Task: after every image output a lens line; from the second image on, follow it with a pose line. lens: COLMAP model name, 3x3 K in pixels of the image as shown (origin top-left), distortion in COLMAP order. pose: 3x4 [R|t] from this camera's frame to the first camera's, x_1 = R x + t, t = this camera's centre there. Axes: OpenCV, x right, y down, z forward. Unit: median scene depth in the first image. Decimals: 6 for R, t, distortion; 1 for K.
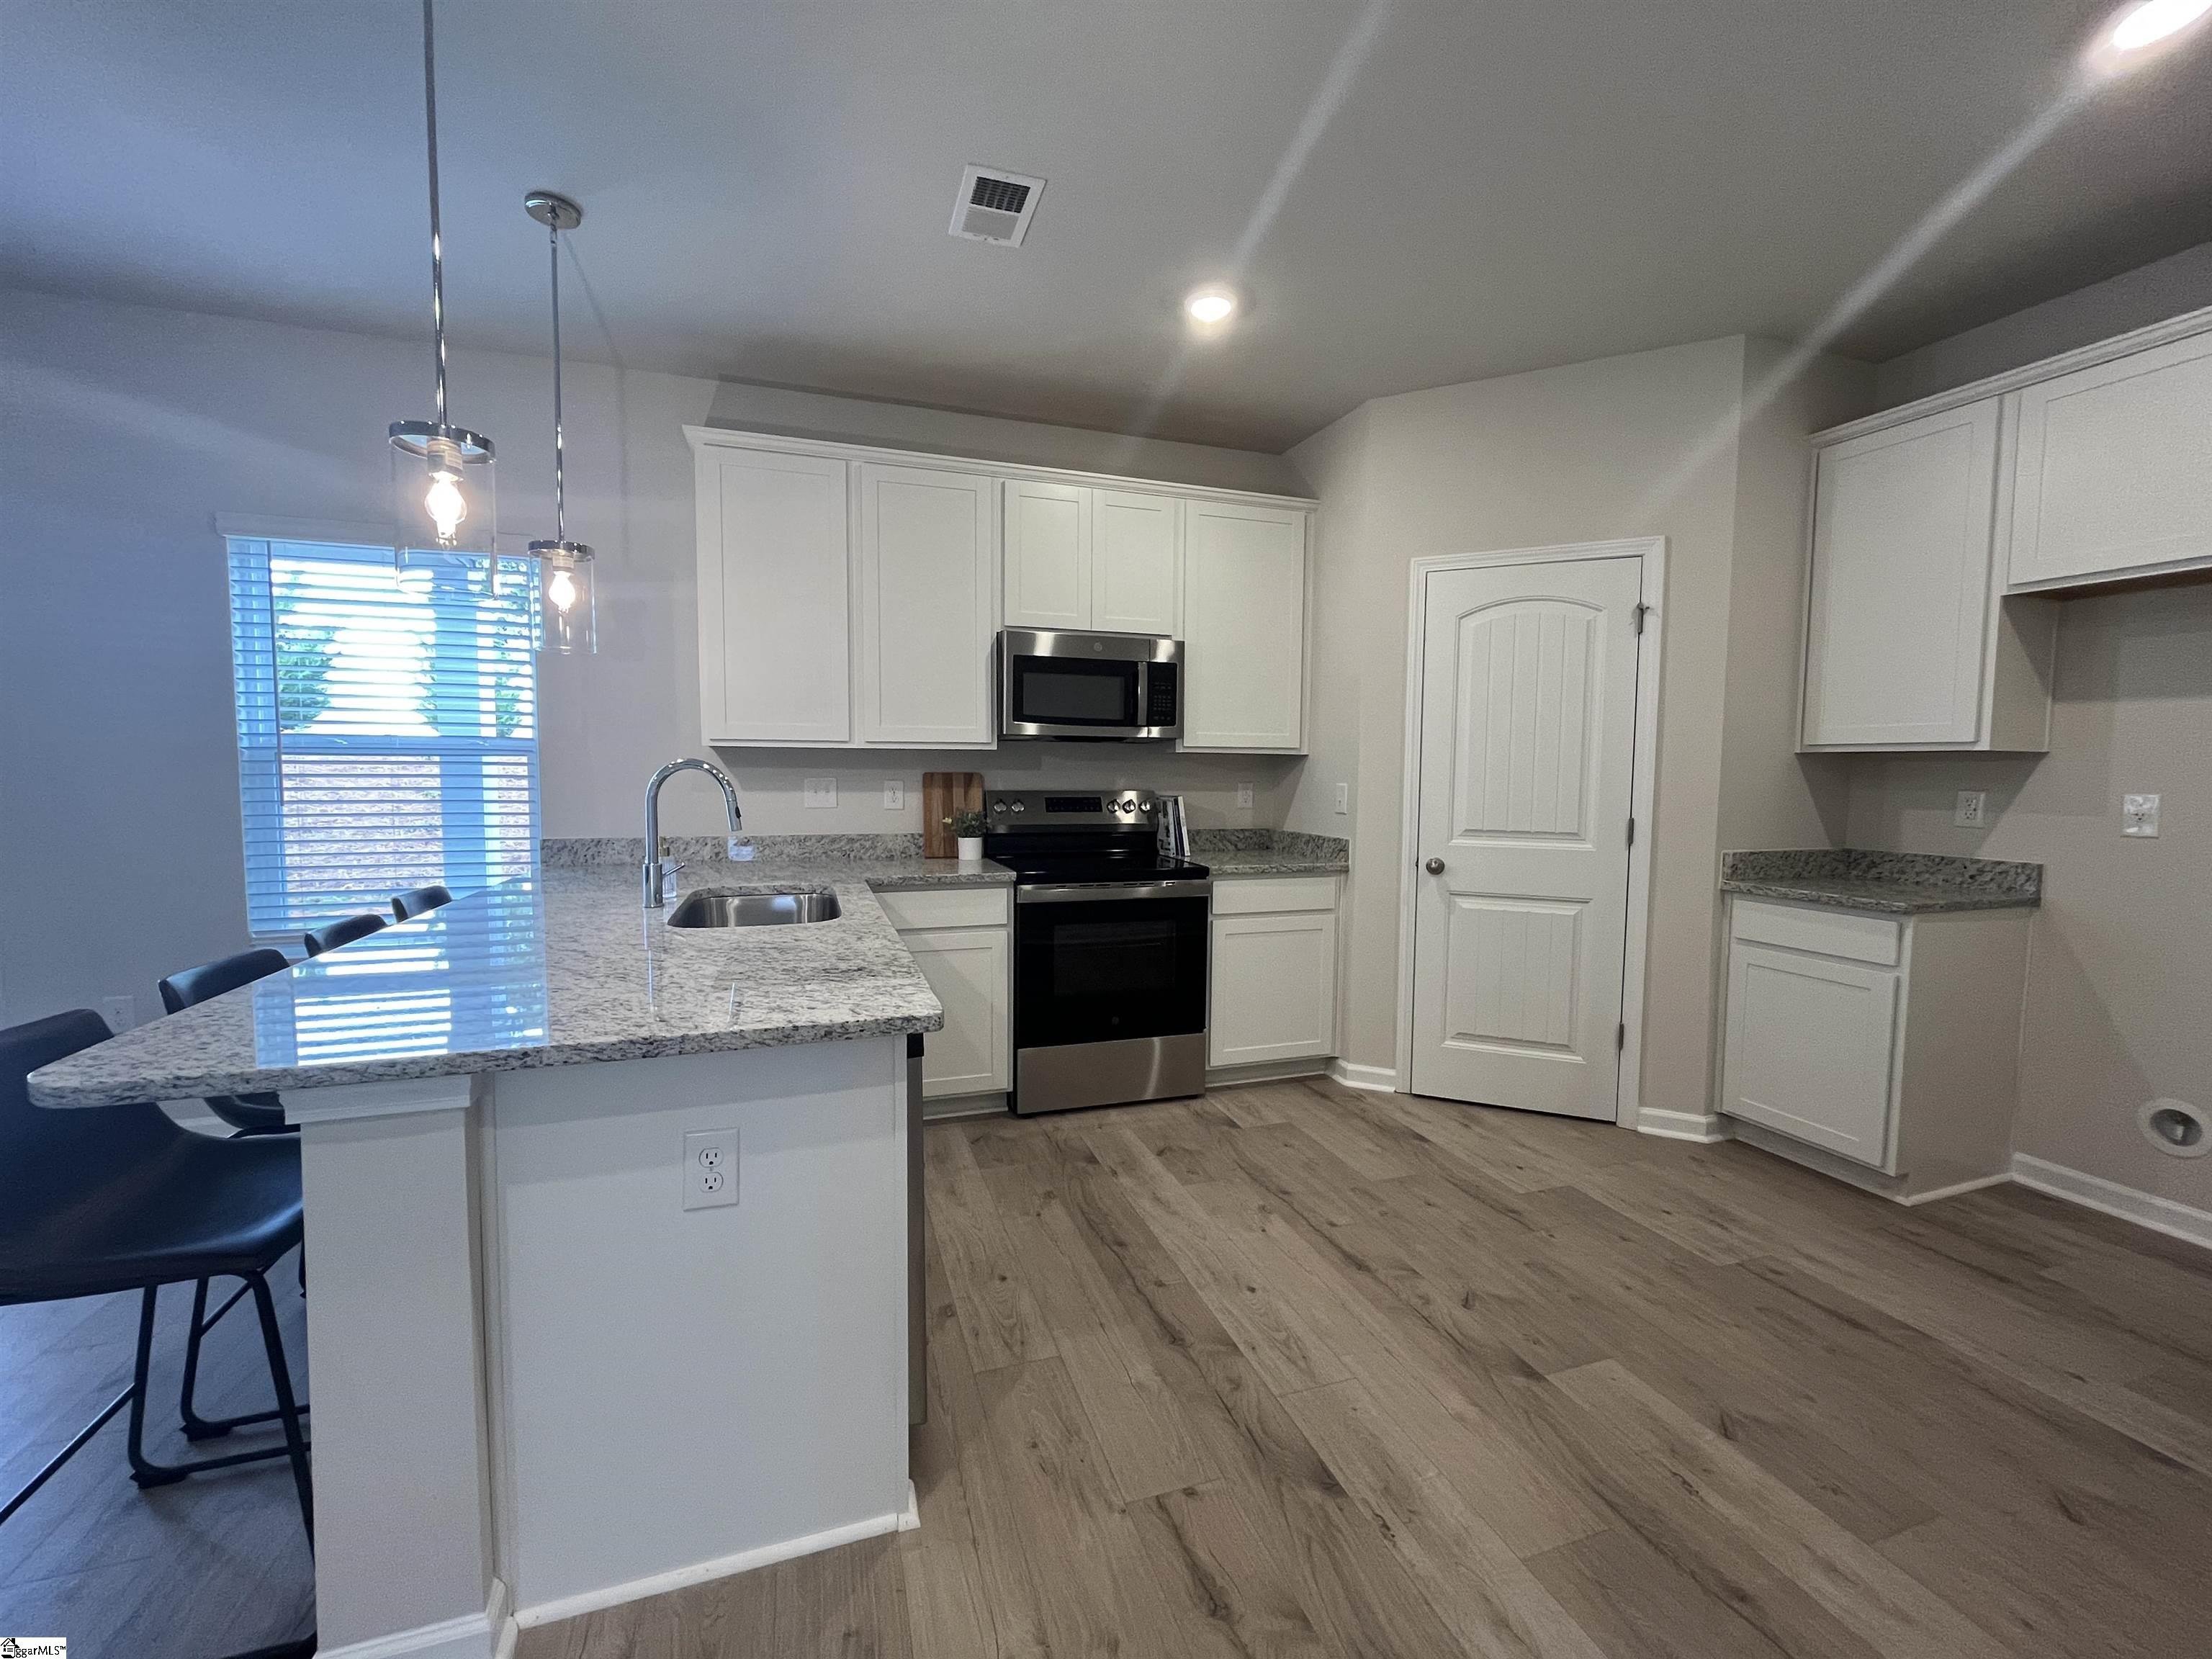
lens RADIAL K [[891.7, 0, 1108.5], [0, 891.7, 828.3], [0, 0, 1]] dist [0.000949, -0.000674]
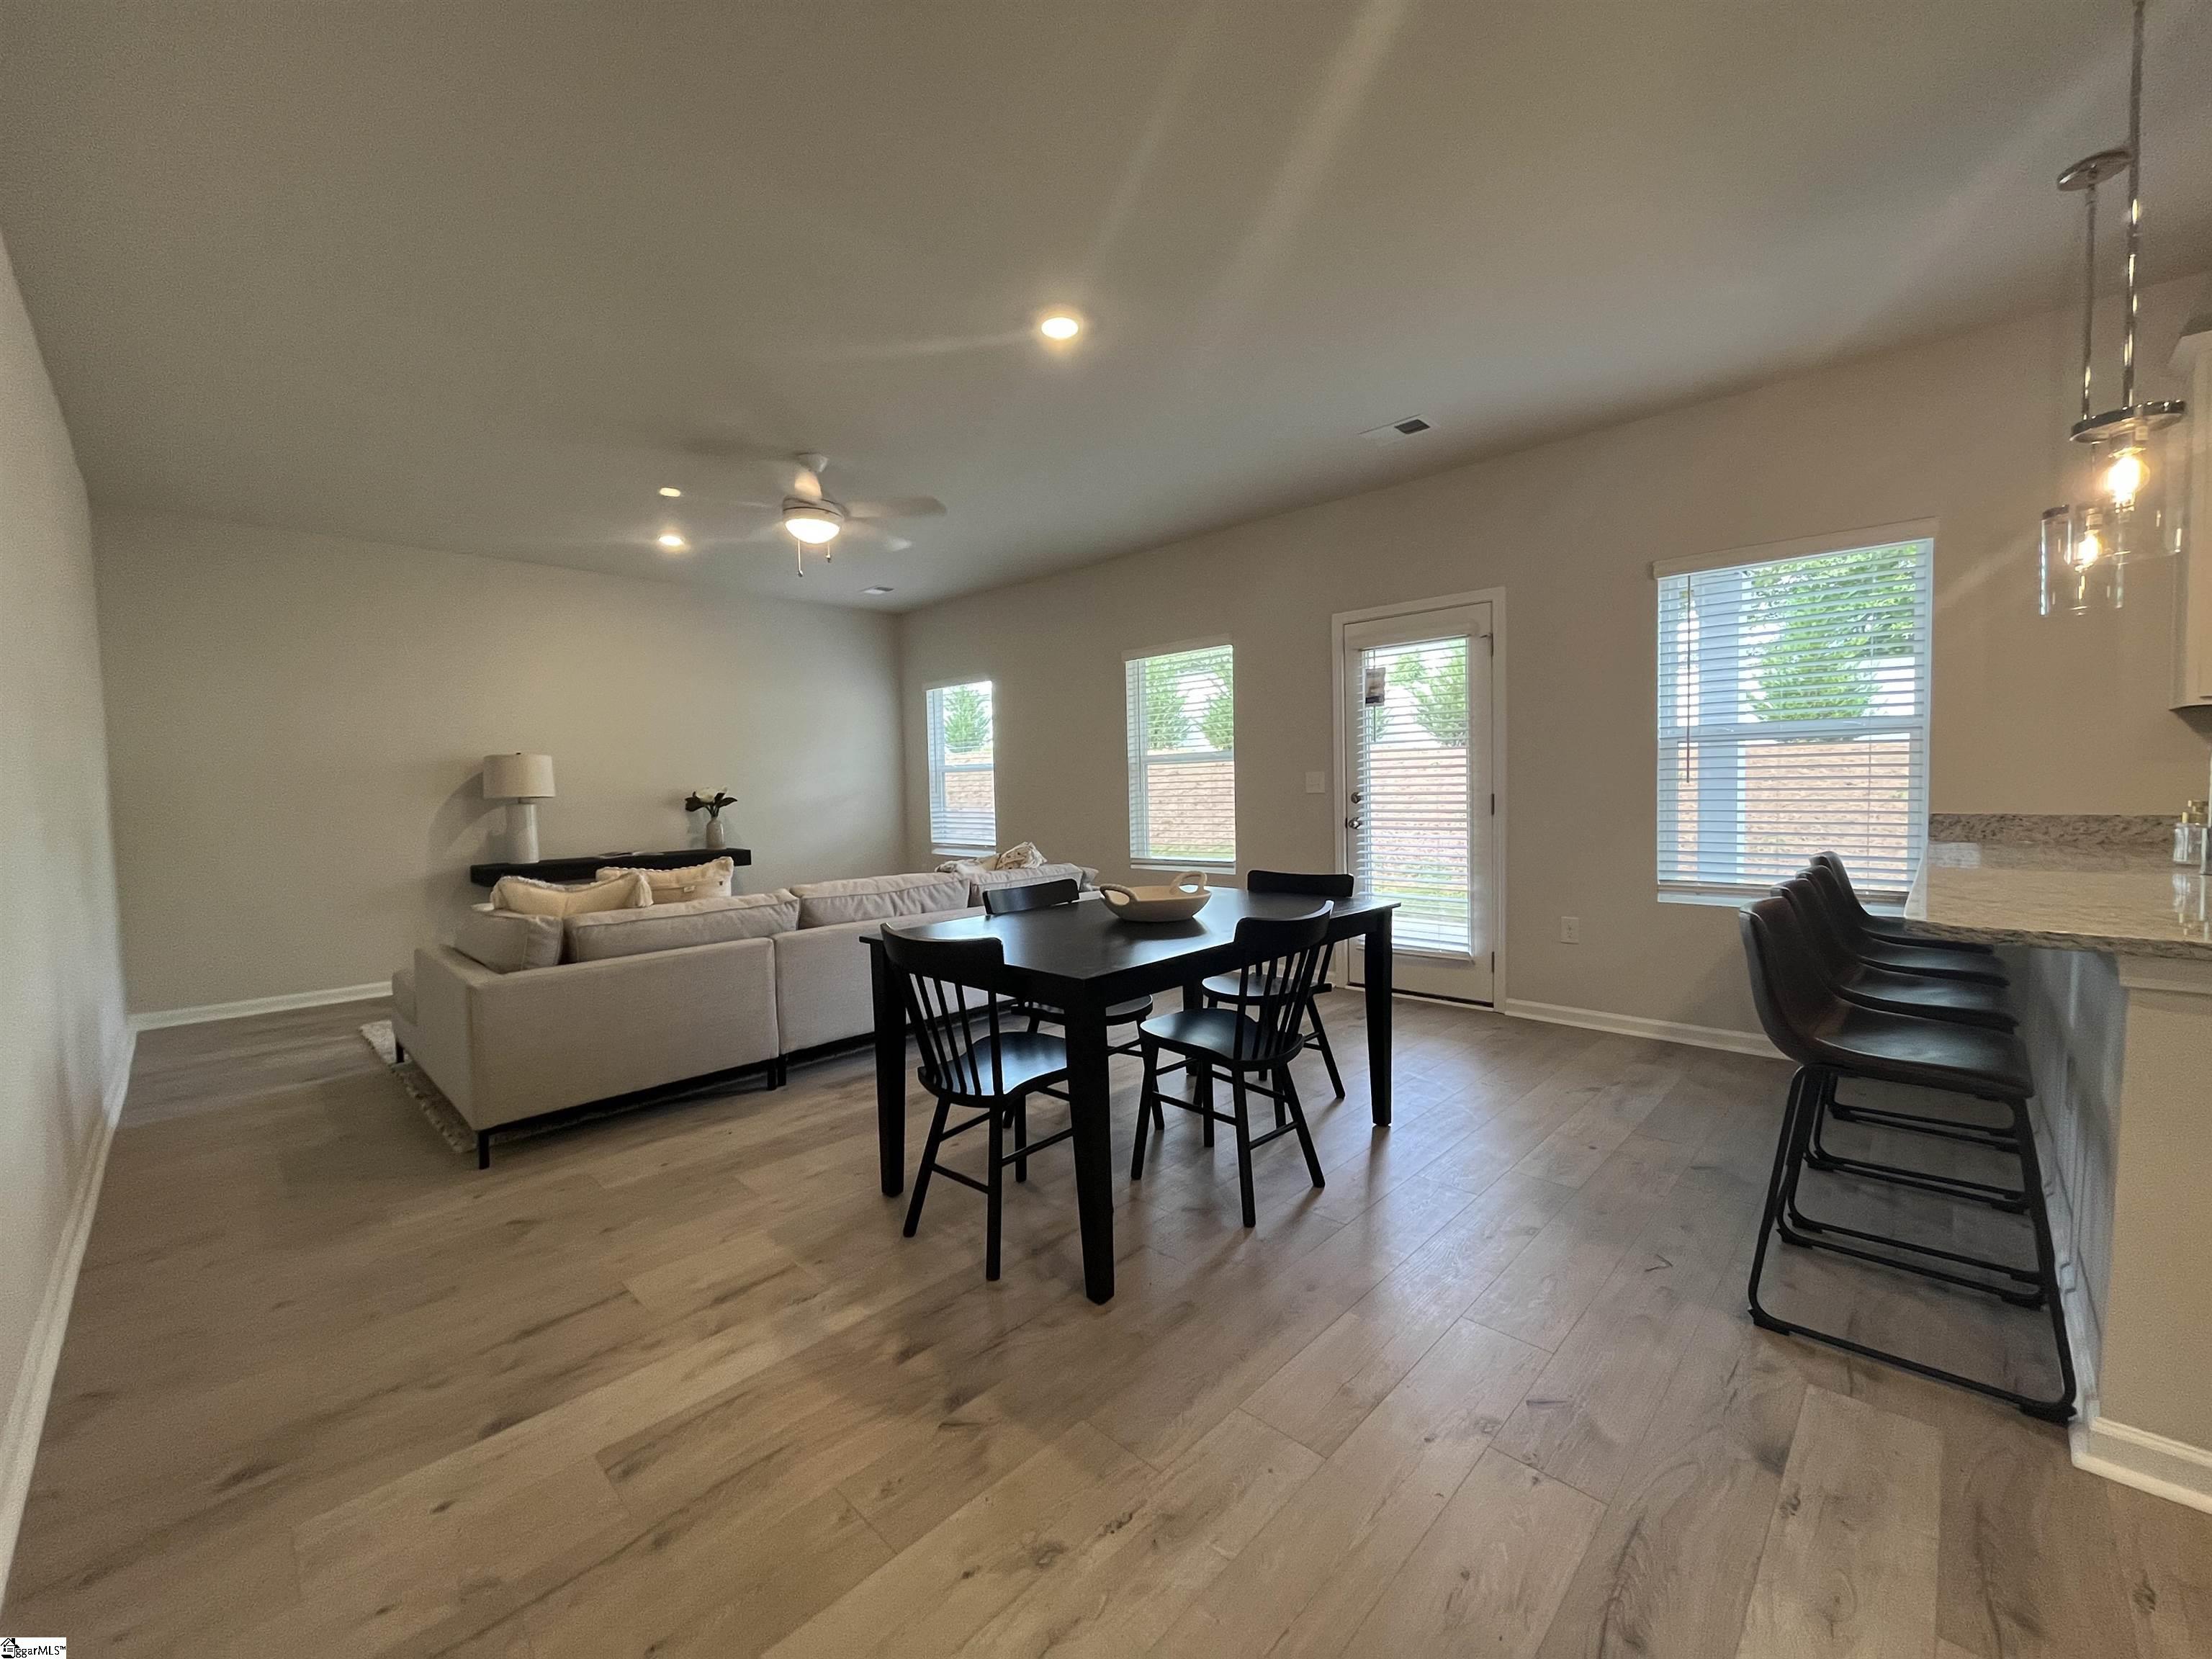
lens RADIAL K [[891.7, 0, 1102.5], [0, 891.7, 813.6], [0, 0, 1]] dist [0.000949, -0.000674]
pose [[0.451047, 0.015088, -0.892372, -0.146784], [-0.036964, 0.999315, -0.001788, 0.046757], [0.891734, 0.033792, 0.451296, -0.282439]]
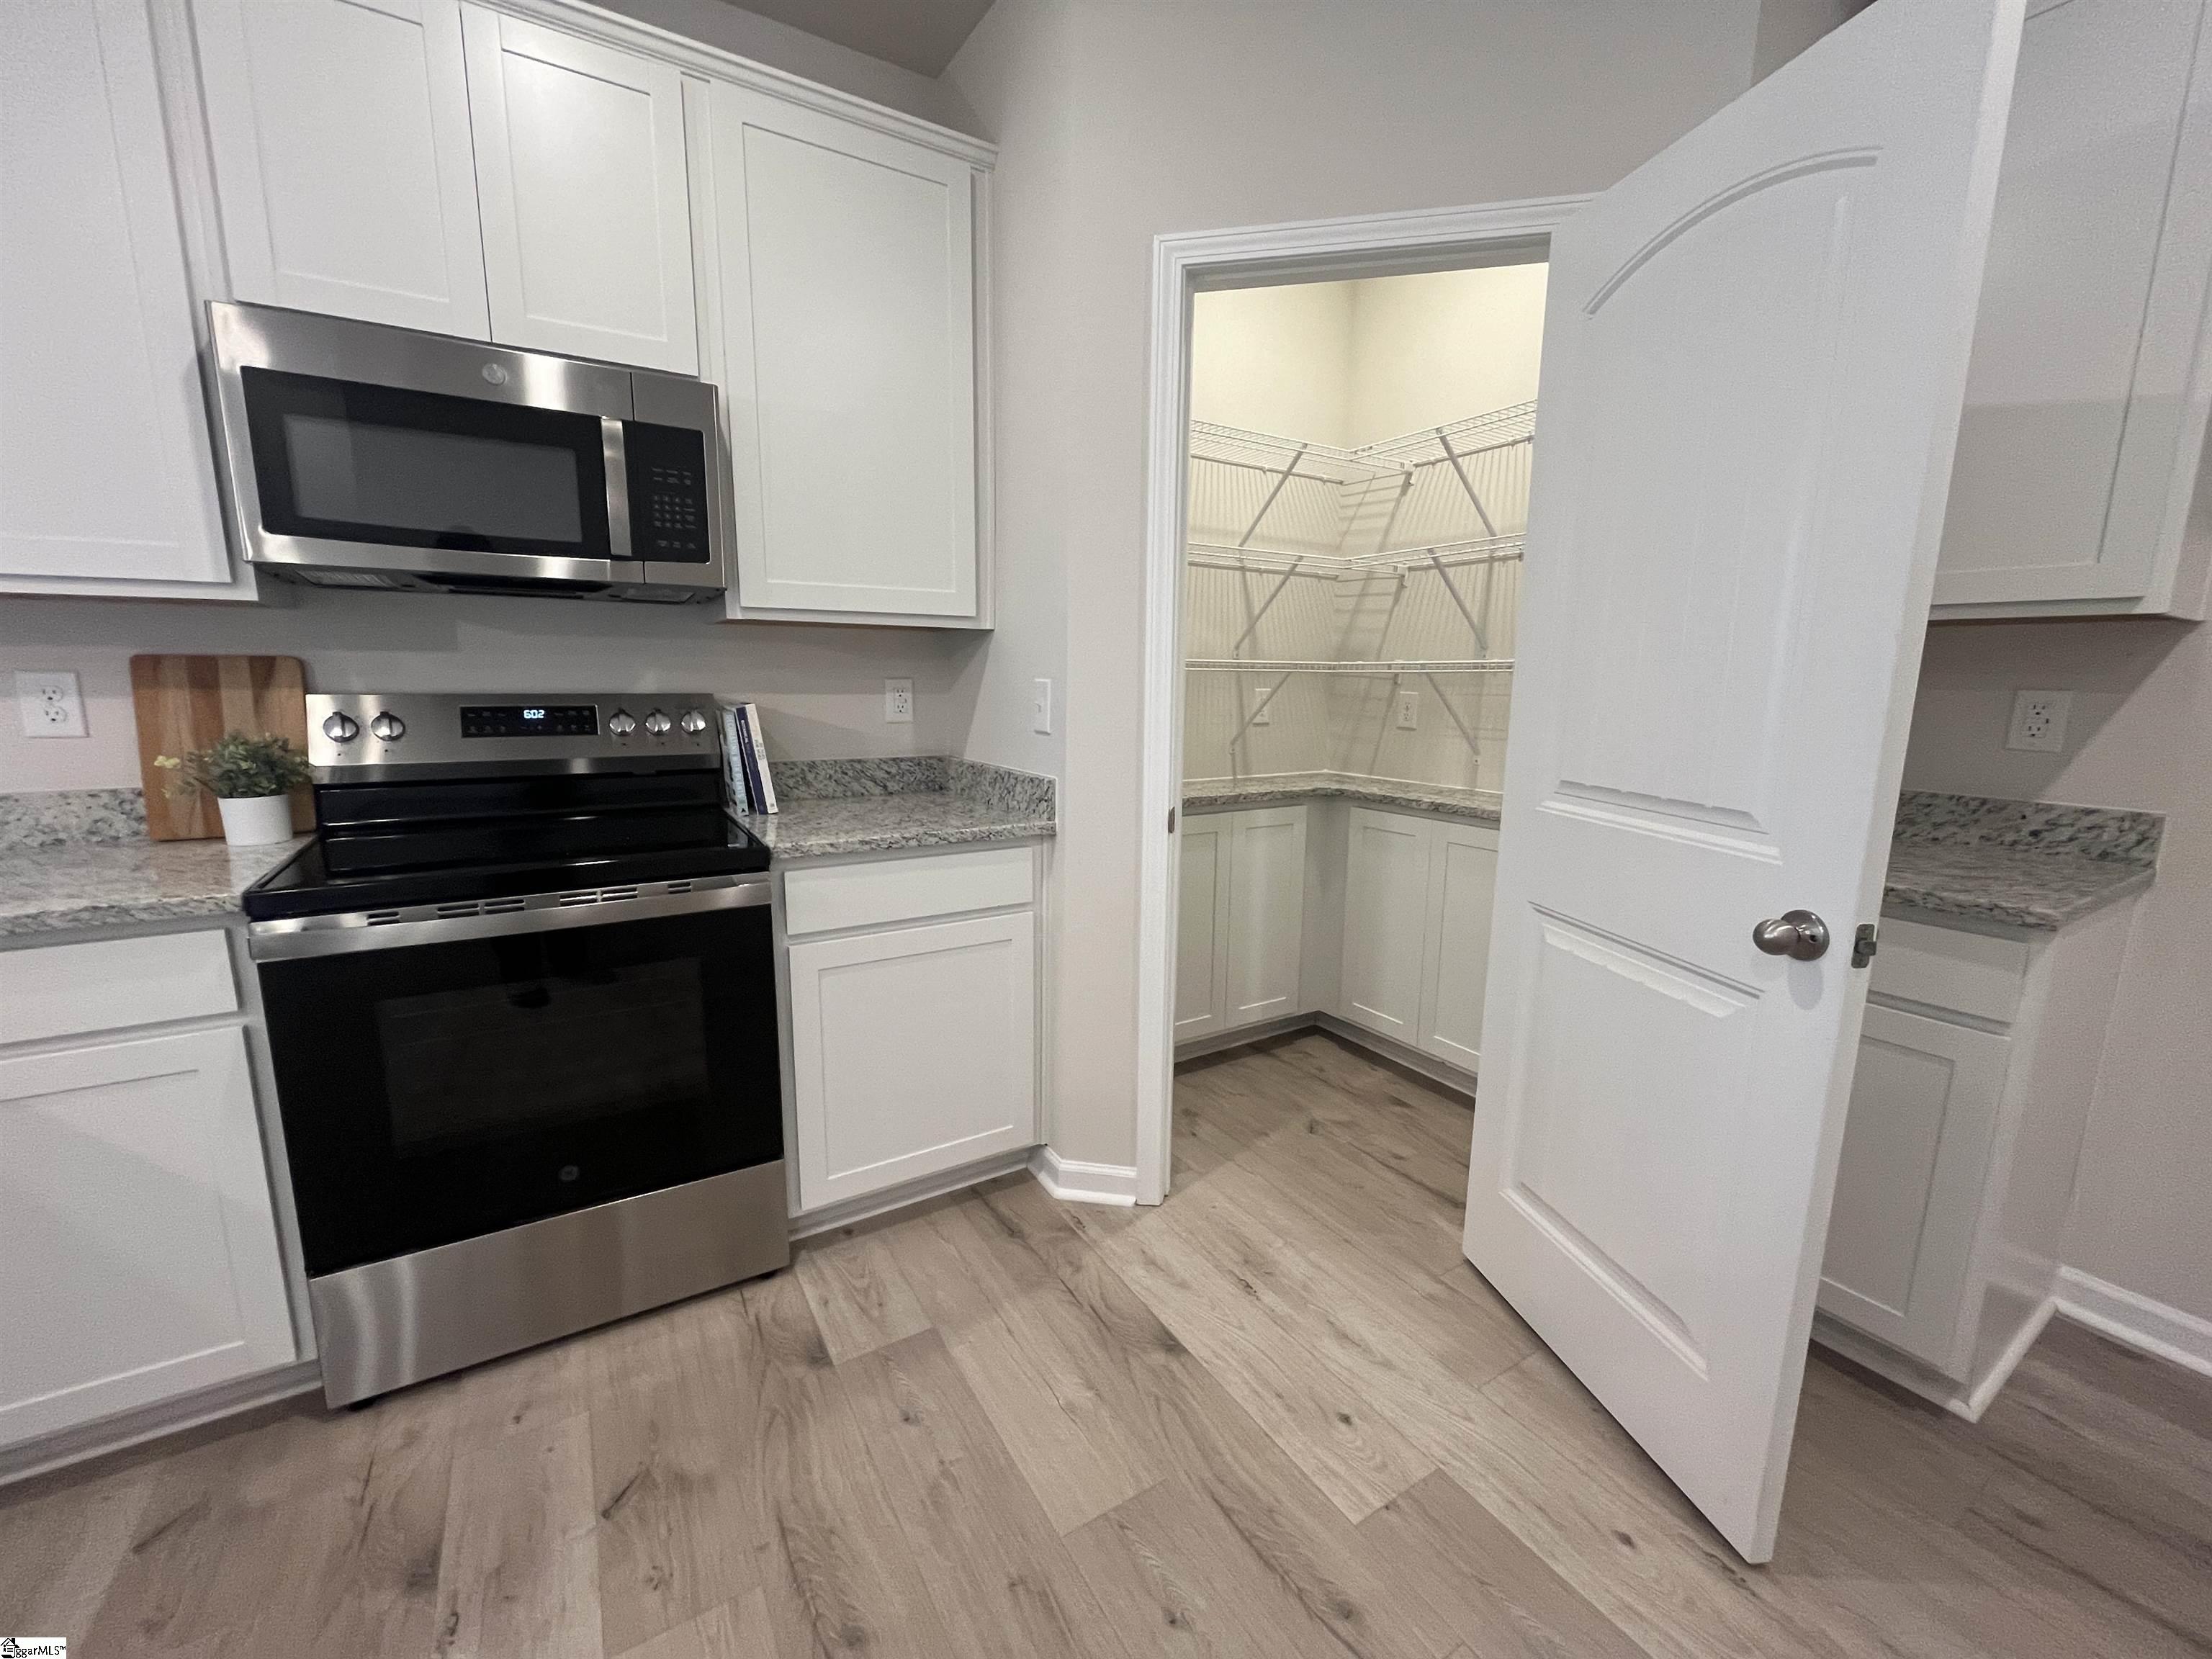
lens RADIAL K [[891.7, 0, 1102.9], [0, 891.7, 829.2], [0, 0, 1]] dist [0.000949, -0.000674]
pose [[0.974497, -0.037059, 0.221320, 0.185238], [0.012360, 0.993636, 0.111958, -0.020452], [-0.224060, -0.106368, 0.968753, 0.473846]]
